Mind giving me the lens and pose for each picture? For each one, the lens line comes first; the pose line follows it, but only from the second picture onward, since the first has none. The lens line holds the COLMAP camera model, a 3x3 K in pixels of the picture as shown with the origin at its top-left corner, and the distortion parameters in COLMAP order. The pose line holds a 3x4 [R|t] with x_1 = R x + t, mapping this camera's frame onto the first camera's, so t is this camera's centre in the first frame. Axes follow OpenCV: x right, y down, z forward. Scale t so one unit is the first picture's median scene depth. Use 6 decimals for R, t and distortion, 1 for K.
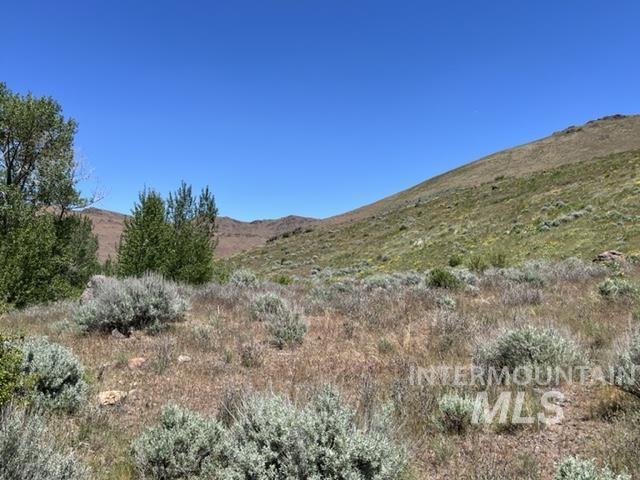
lens RADIAL K [[535.8, 0, 319.5], [0, 535.8, 240.9], [0, 0, 1]] dist [0.001534, 0.007859]
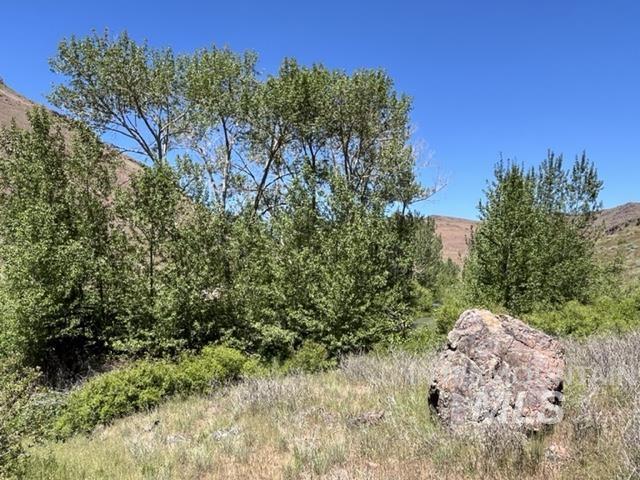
lens RADIAL K [[465.3, 0, 319.8], [0, 465.3, 241.8], [0, 0, 1]] dist [0.005257, 0.000283]
pose [[0.798384, -0.063236, -0.598819, -0.131638], [0.065450, 0.997692, -0.018096, 0.007745], [0.598581, -0.024745, 0.800680, 0.296267]]
